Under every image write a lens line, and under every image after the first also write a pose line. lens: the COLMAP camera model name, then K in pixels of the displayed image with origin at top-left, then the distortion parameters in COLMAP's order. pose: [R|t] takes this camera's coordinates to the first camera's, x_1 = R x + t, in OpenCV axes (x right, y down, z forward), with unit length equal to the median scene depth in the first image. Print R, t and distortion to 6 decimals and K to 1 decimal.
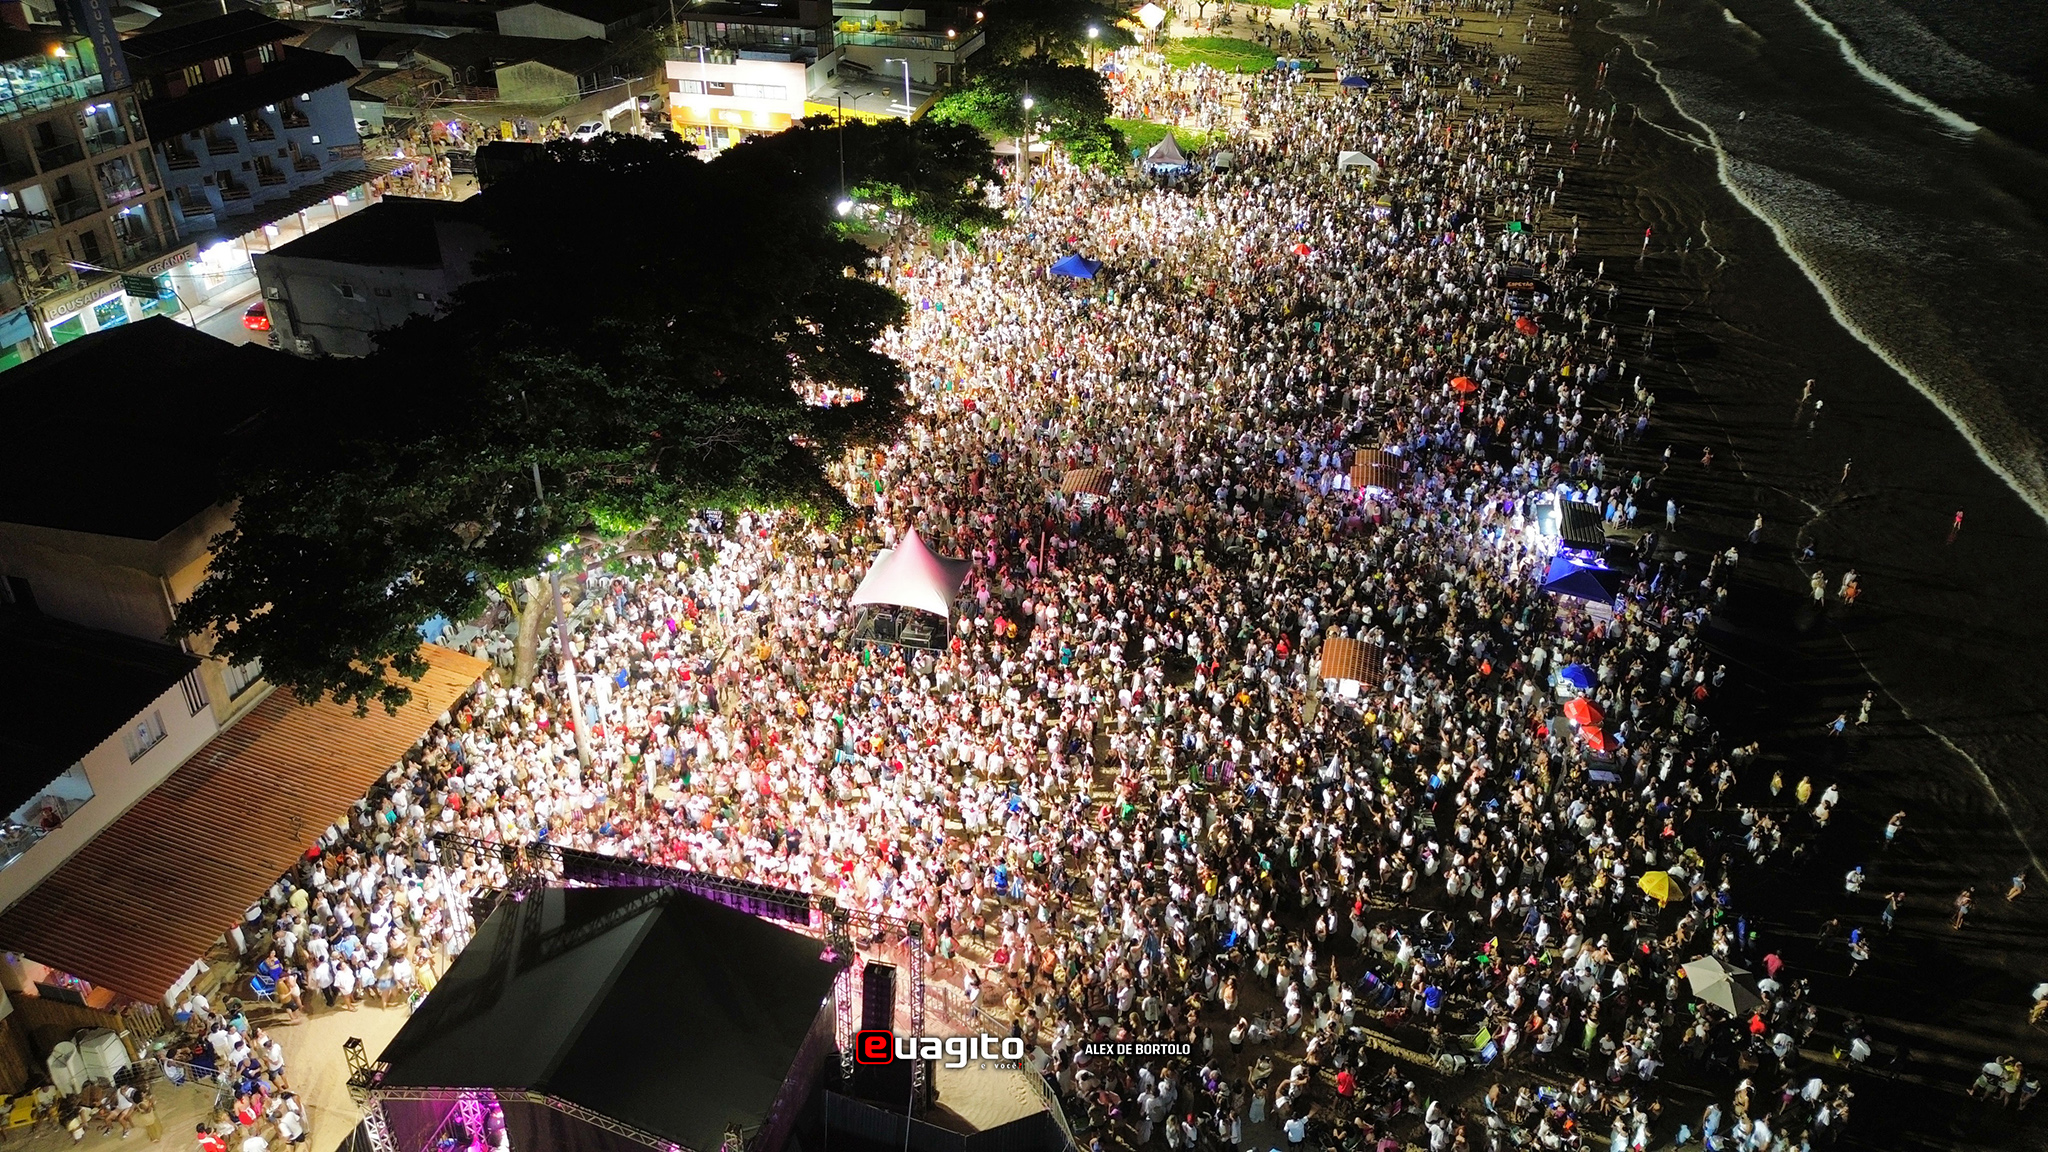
lens RADIAL K [[1448.8, 0, 1029.2], [0, 1448.8, 587.0], [0, 0, 1]] dist [0.066903, -0.066720]
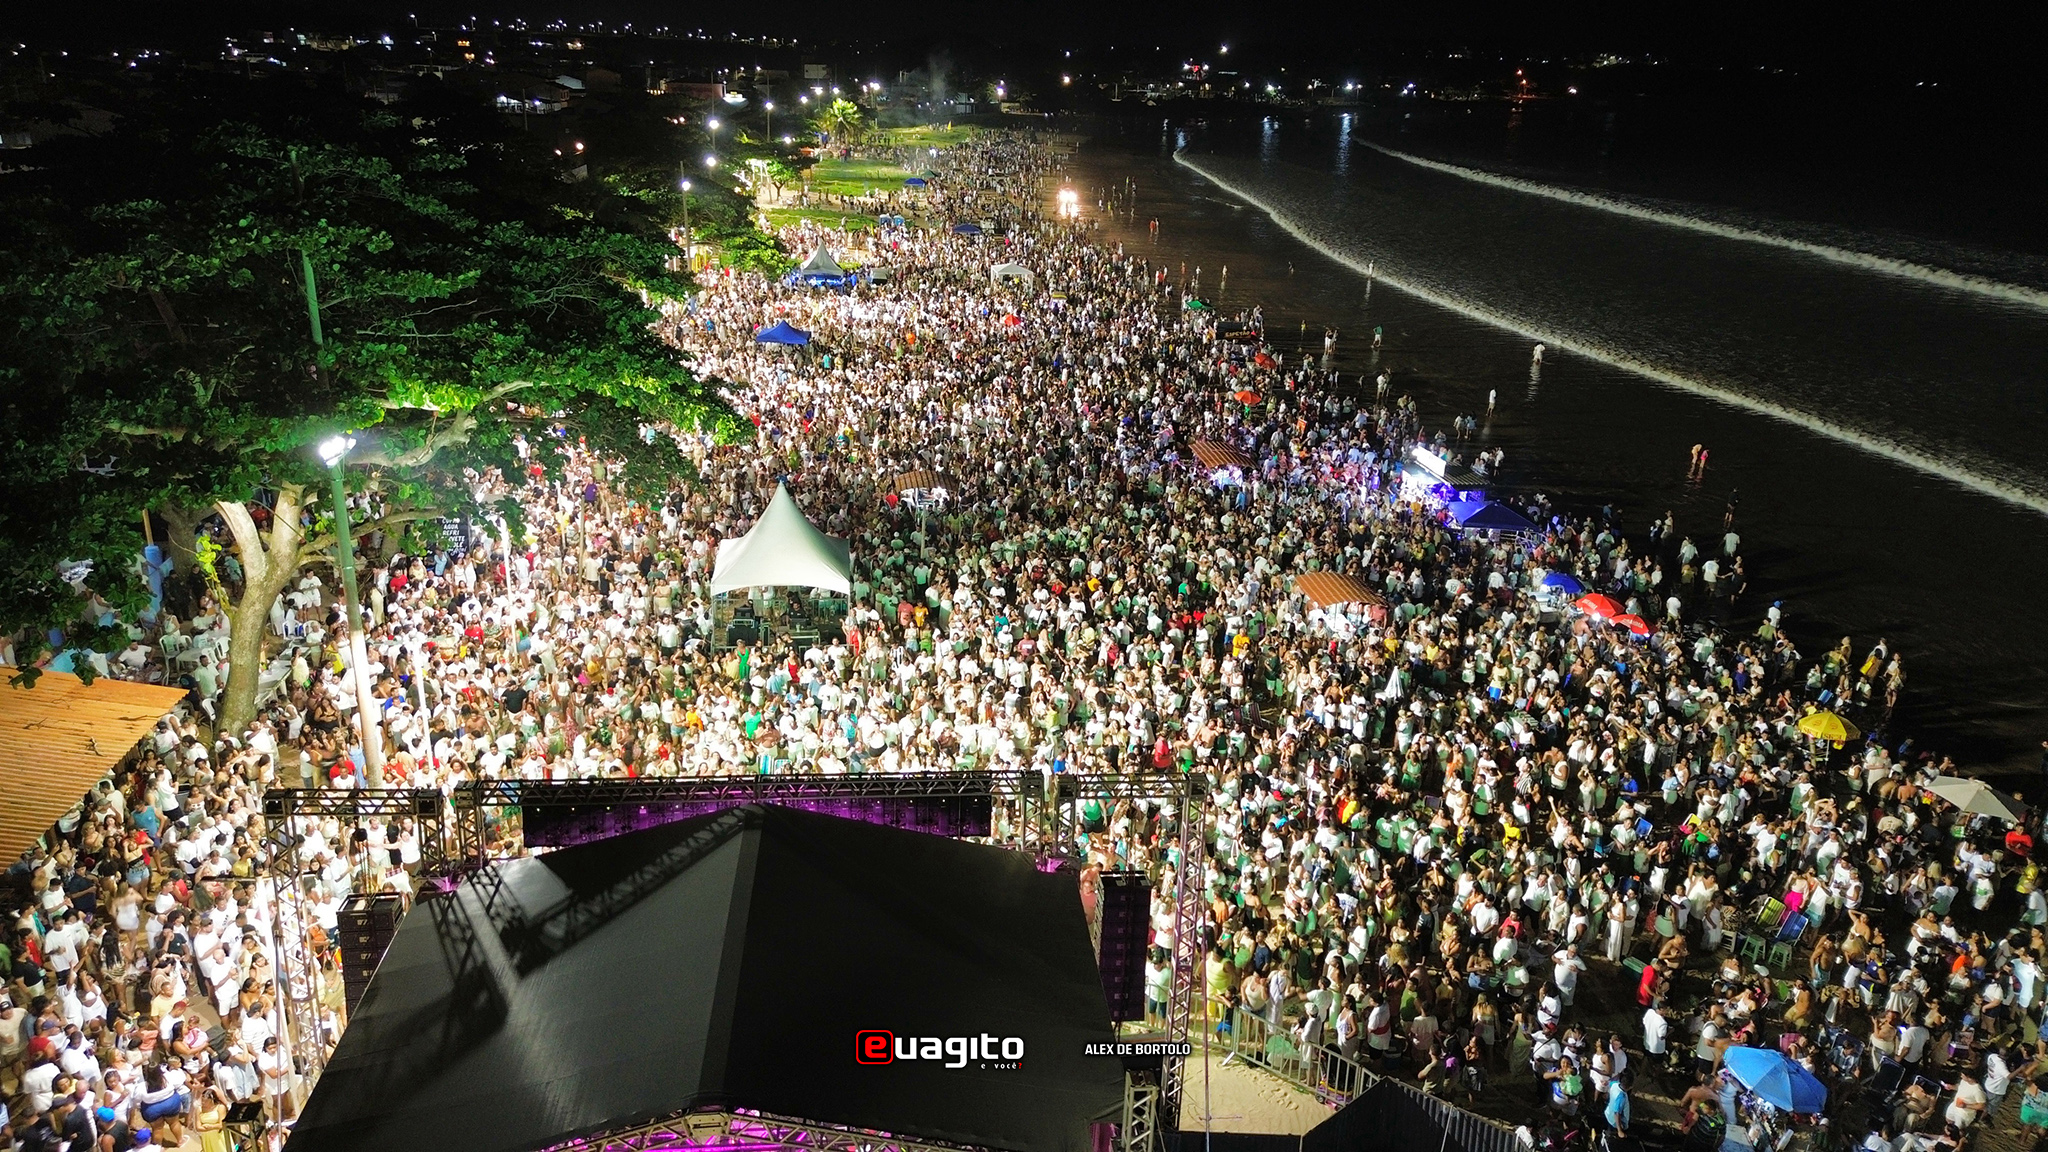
lens RADIAL K [[1448.8, 0, 1037.8], [0, 1448.8, 582.2], [0, 0, 1]] dist [0.066903, -0.066720]
pose [[0.939992, -0.100063, 0.326193, -0.202996], [0.159433, 0.974052, -0.160638, 0.147255], [-0.301655, 0.203004, 0.931554, 0.267668]]
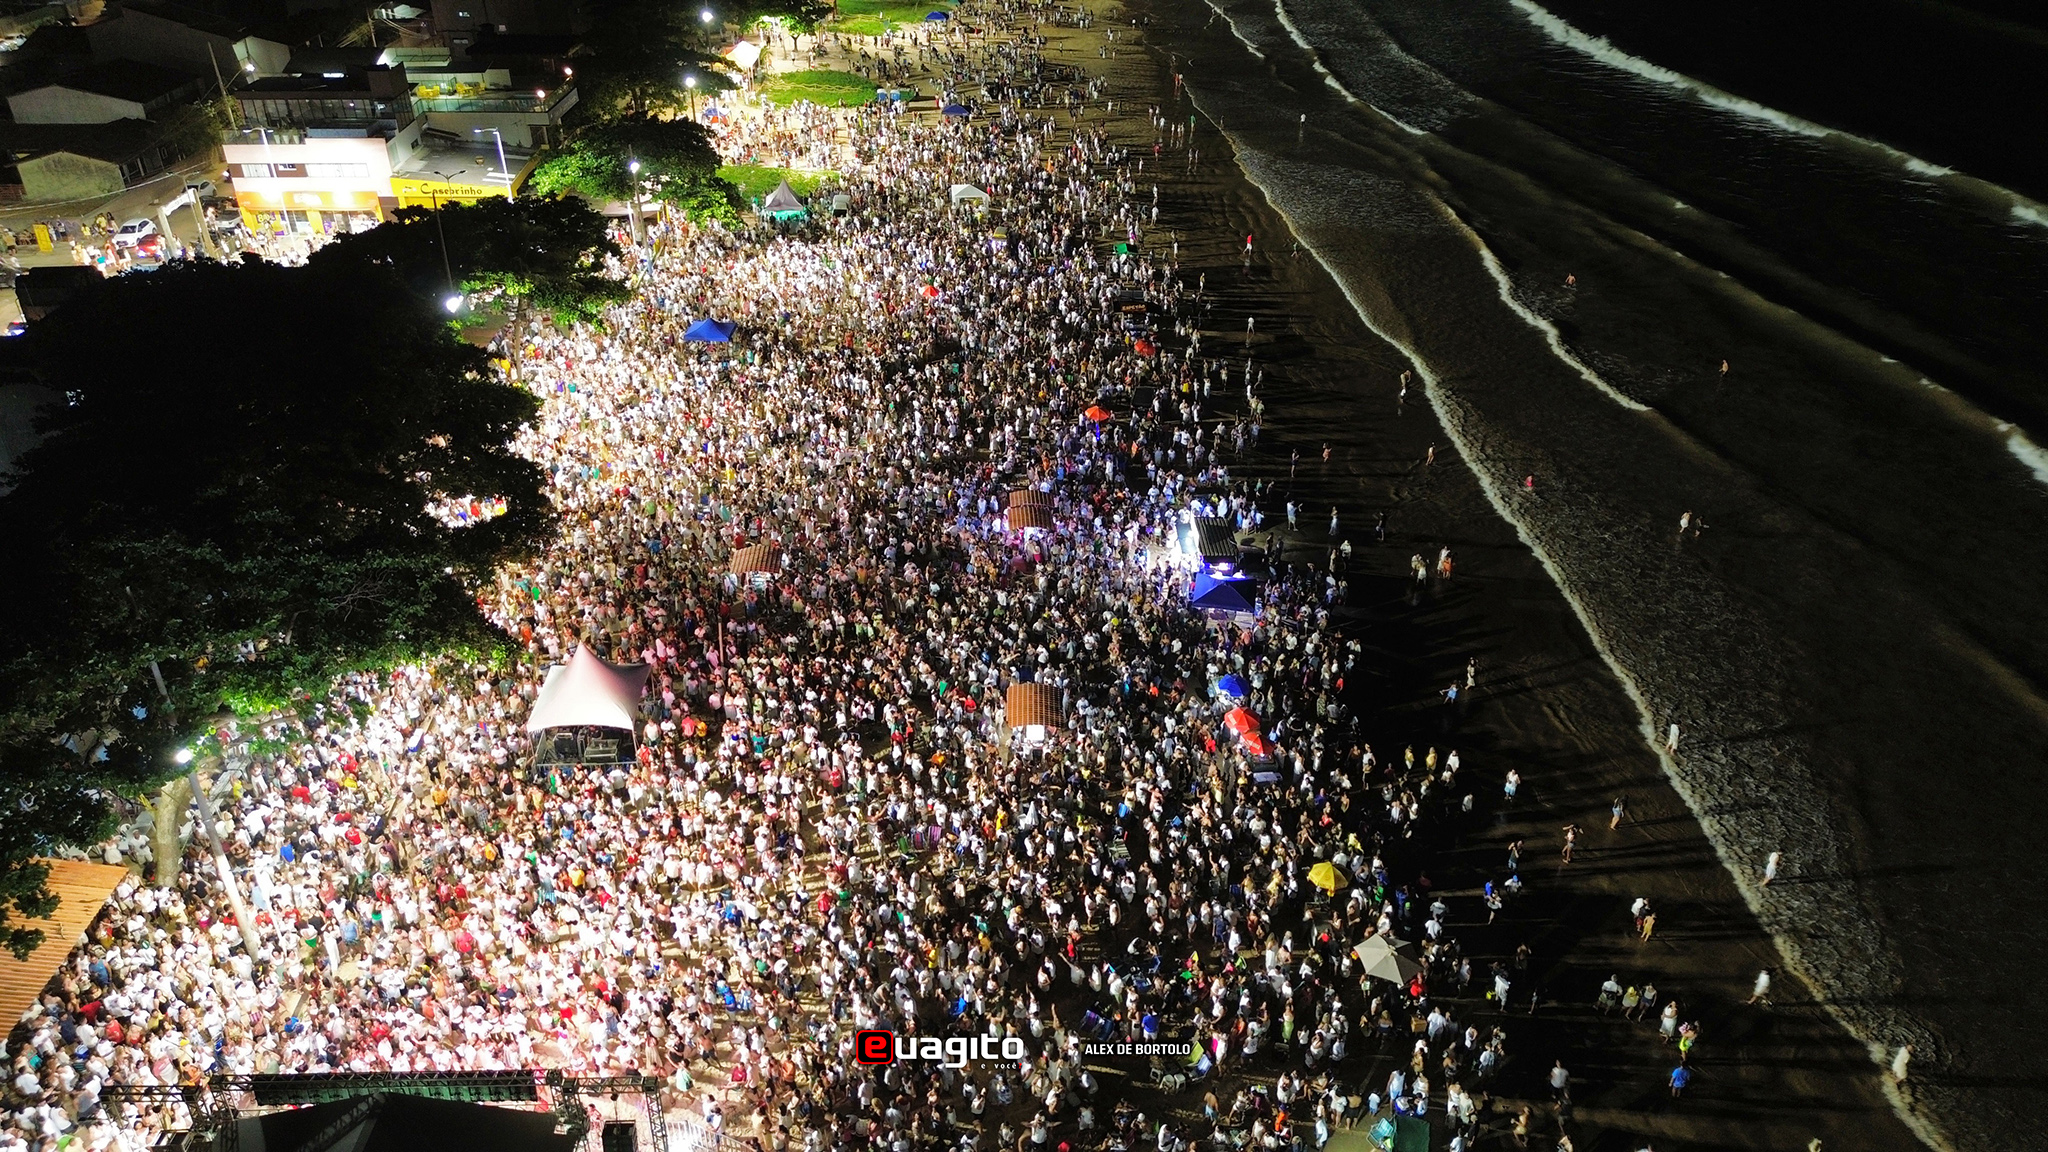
lens RADIAL K [[1448.8, 0, 1033.4], [0, 1448.8, 580.8], [0, 0, 1]] dist [0.066903, -0.066720]
pose [[0.964782, -0.142138, 0.221341, 0.001481], [0.143326, 0.989617, 0.010767, -0.048862], [-0.220573, 0.021336, 0.975137, -0.028160]]
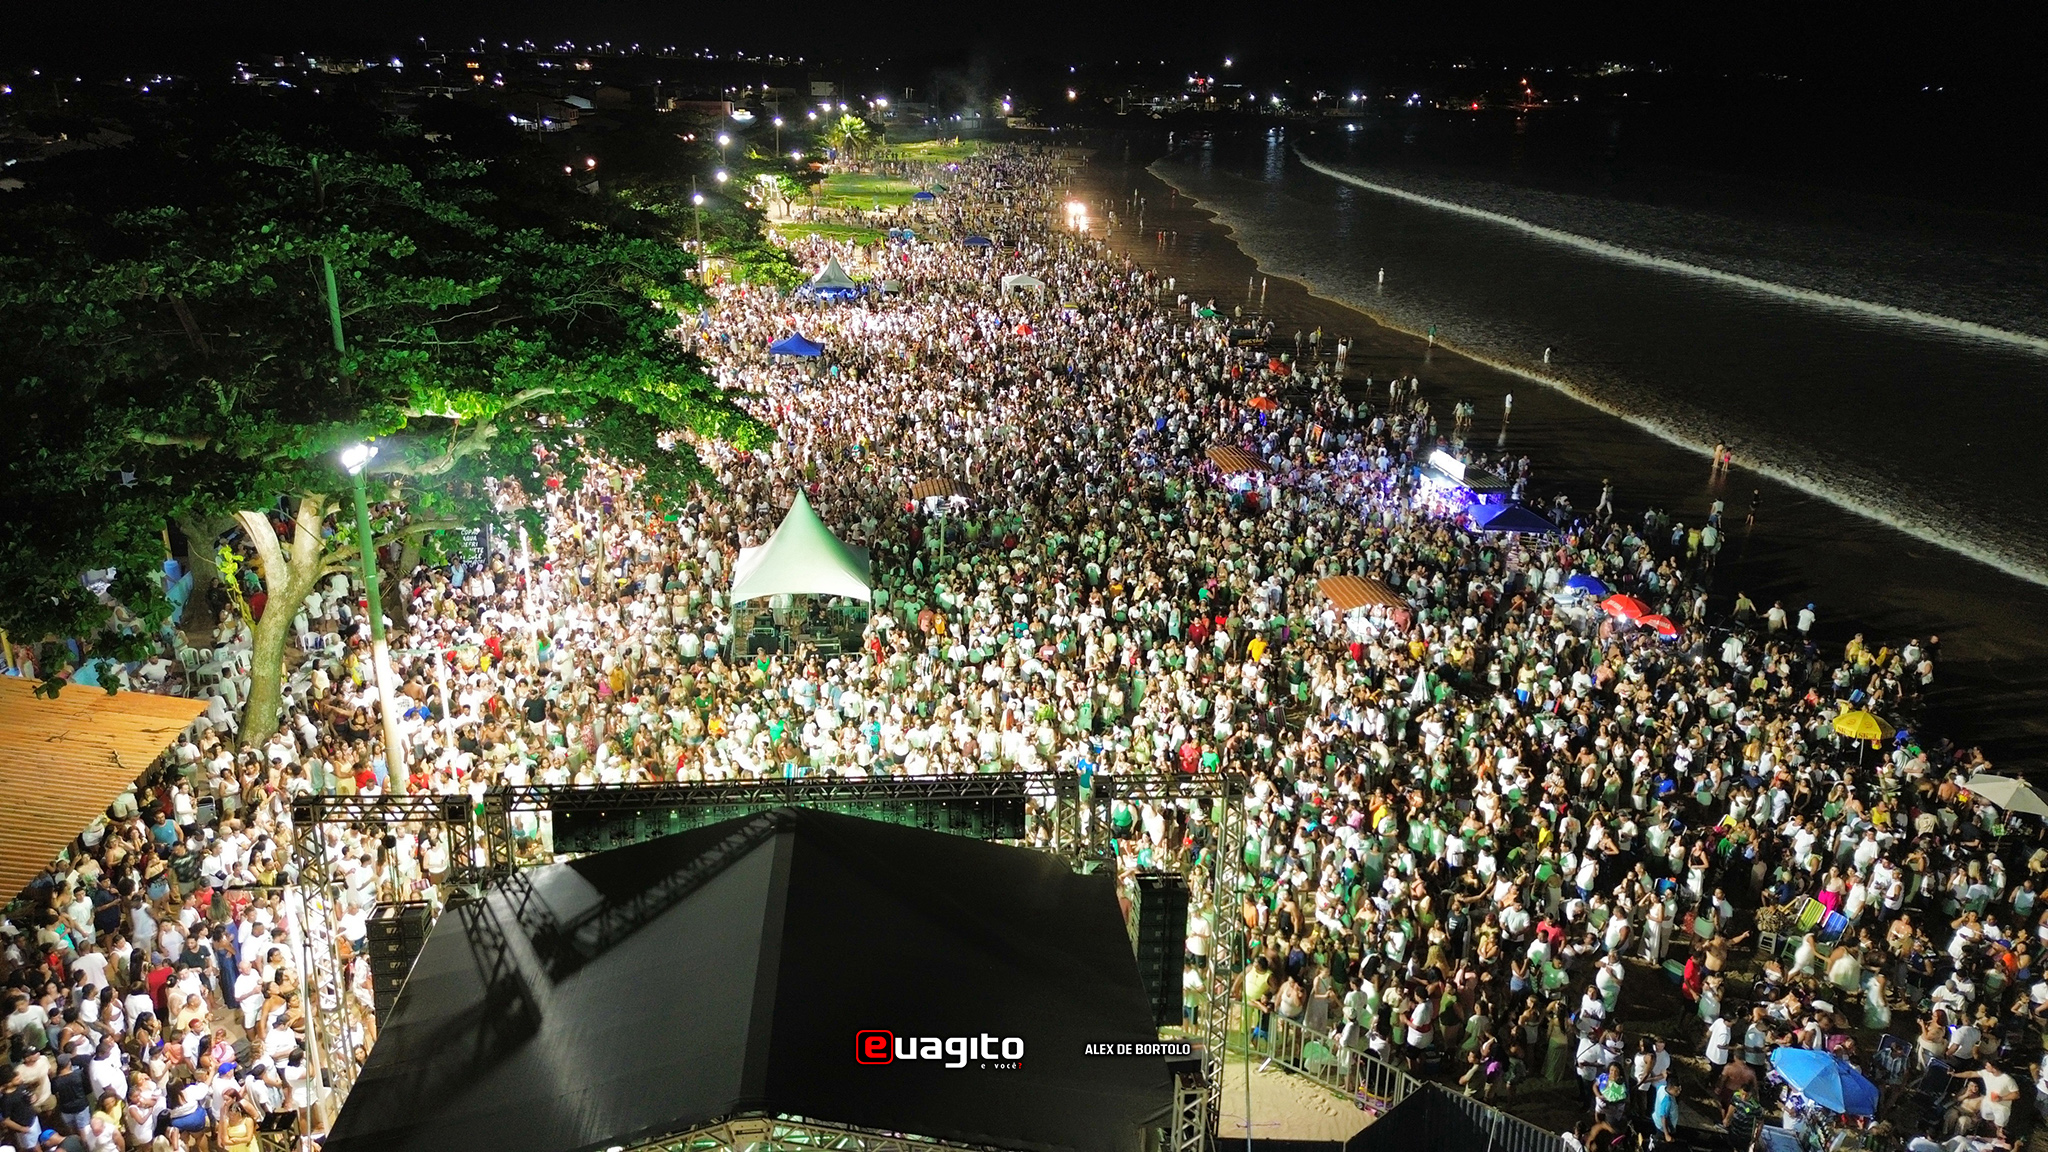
lens RADIAL K [[1448.8, 0, 1038.3], [0, 1448.8, 580.0], [0, 0, 1]] dist [0.066903, -0.066720]
pose [[0.941063, -0.105836, 0.321247, -0.207364], [0.167896, 0.970676, -0.172045, 0.149260], [-0.293618, 0.215841, 0.931236, 0.274942]]
